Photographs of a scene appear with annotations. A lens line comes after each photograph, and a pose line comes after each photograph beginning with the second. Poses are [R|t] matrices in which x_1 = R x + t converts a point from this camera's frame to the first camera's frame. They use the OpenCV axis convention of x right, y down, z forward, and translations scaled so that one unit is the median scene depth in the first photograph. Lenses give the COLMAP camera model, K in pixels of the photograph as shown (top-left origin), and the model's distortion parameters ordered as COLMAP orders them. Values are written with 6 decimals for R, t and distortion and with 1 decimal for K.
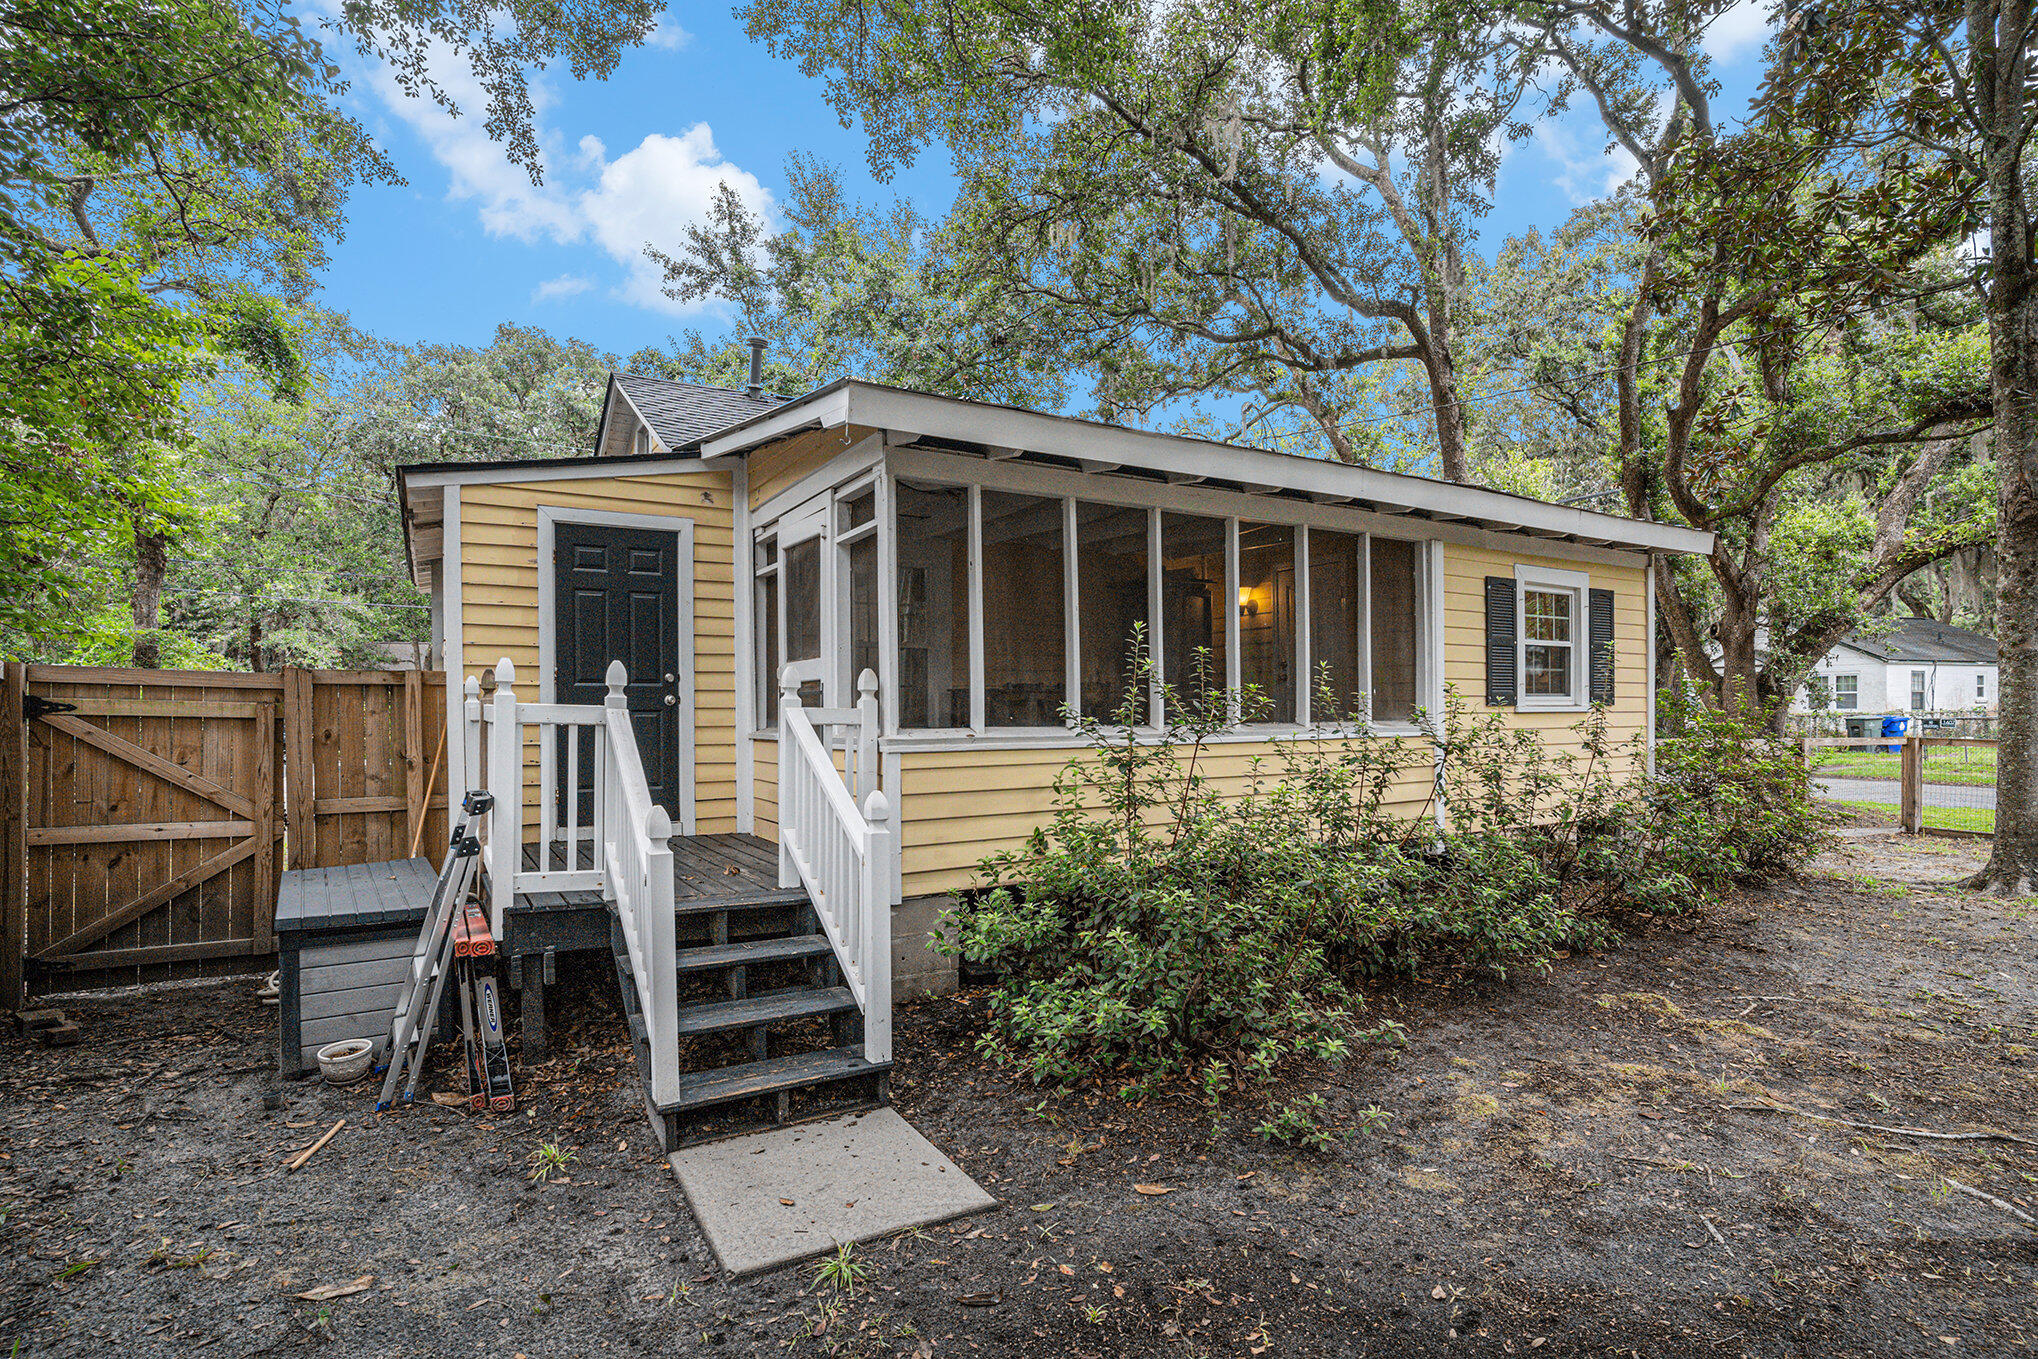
lens RADIAL K [[1027.7, 0, 966.4], [0, 1027.7, 683.6], [0, 0, 1]] dist [-0.025233, 0.000385]
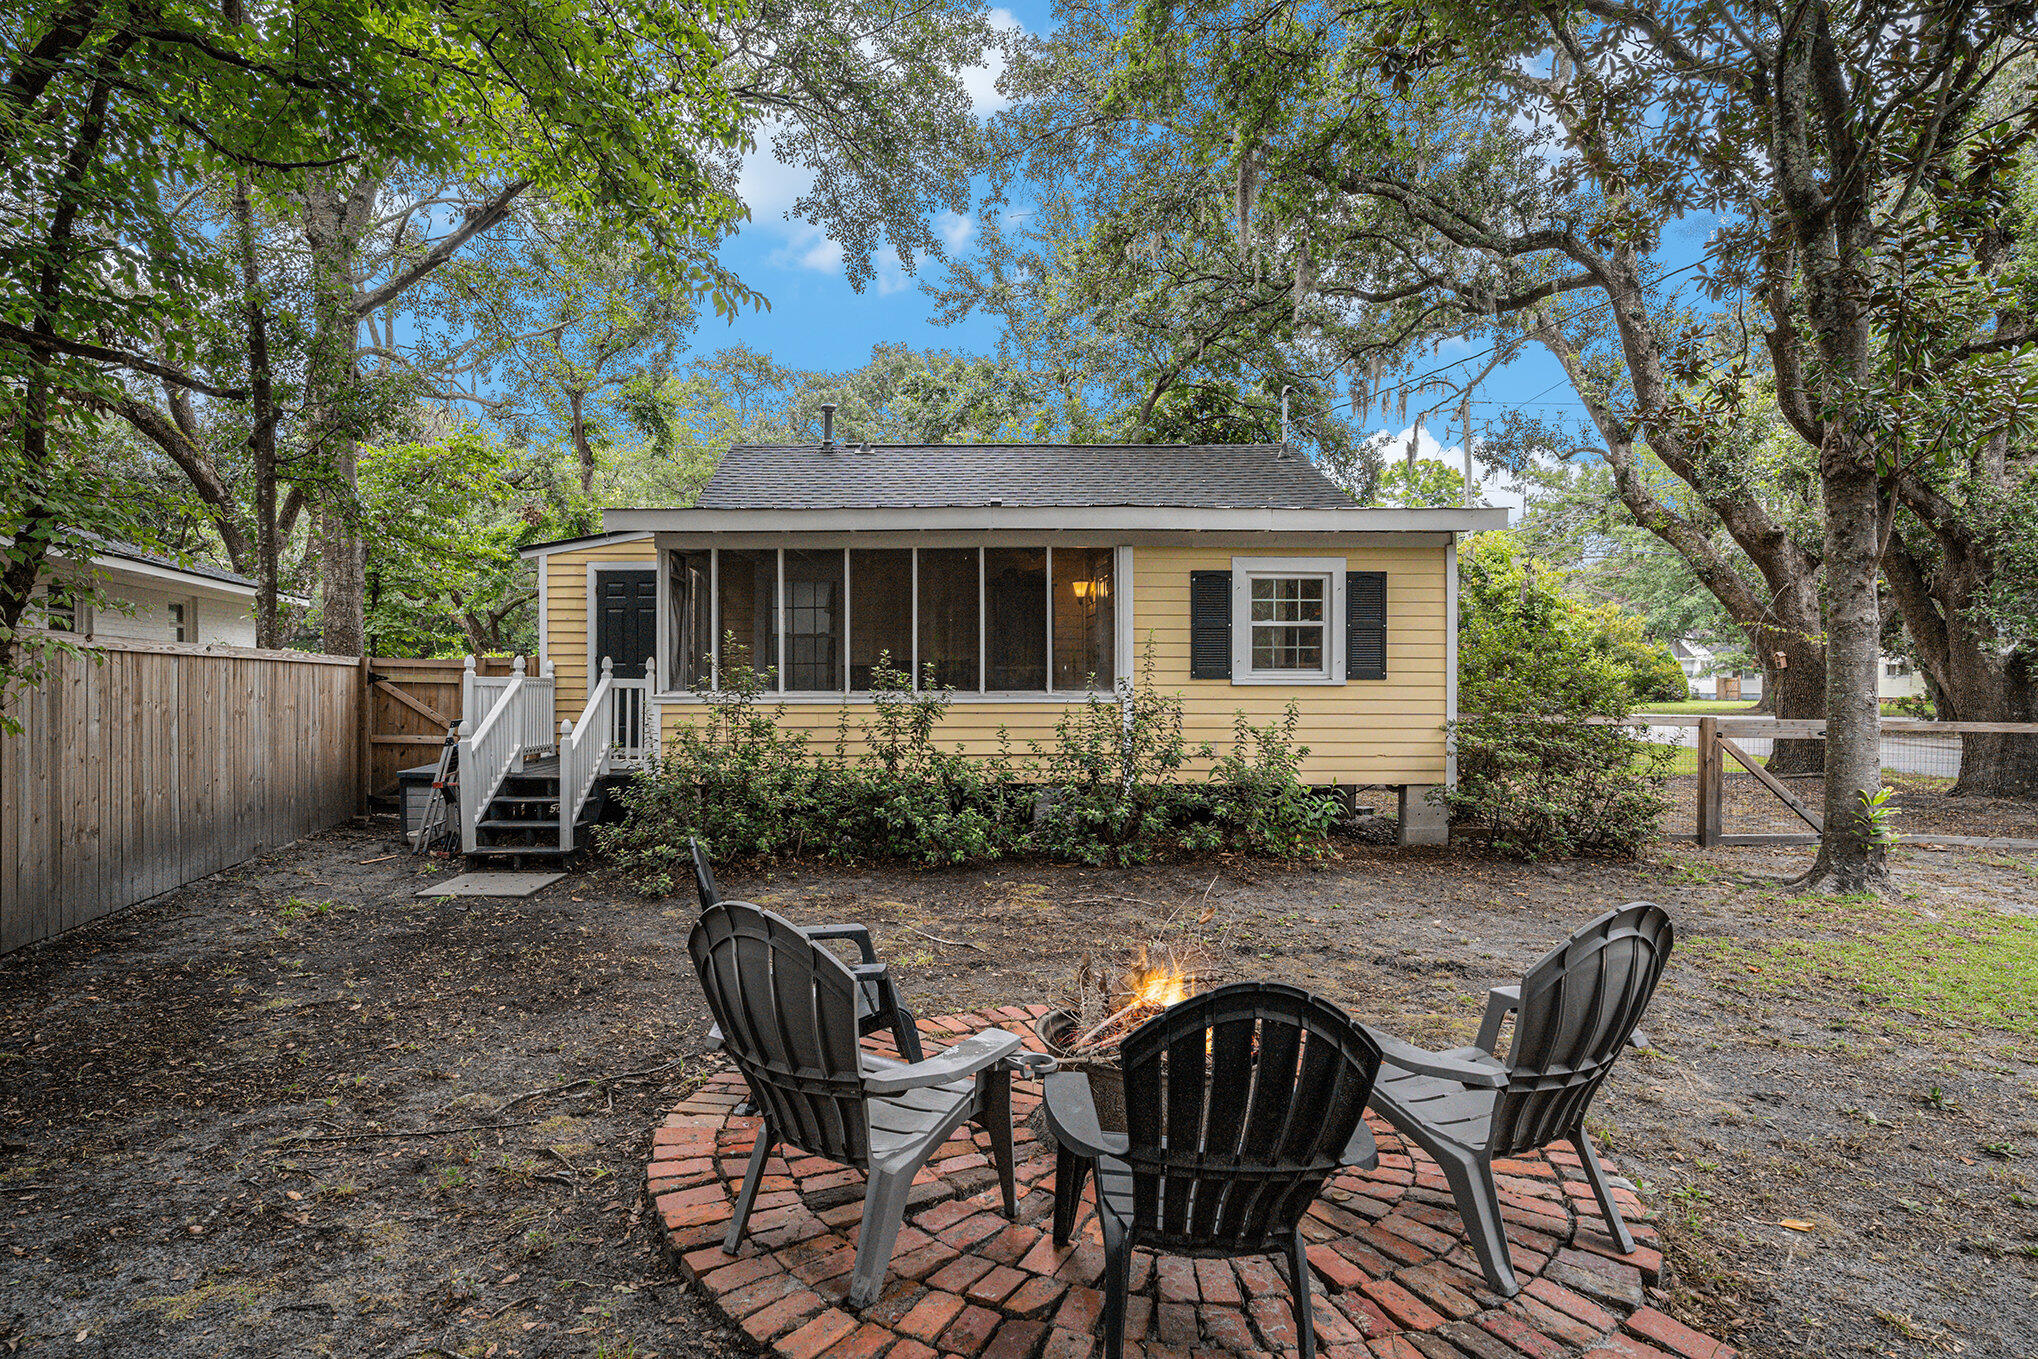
lens RADIAL K [[1146.1, 0, 951.9], [0, 1146.1, 669.5], [0, 0, 1]] dist [-0.021953, -0.000165]
pose [[0.859109, -0.000486, -0.511793, 0.965658], [0.011978, 0.999745, 0.019158, -0.018118], [0.511653, -0.022589, 0.858895, -0.313525]]
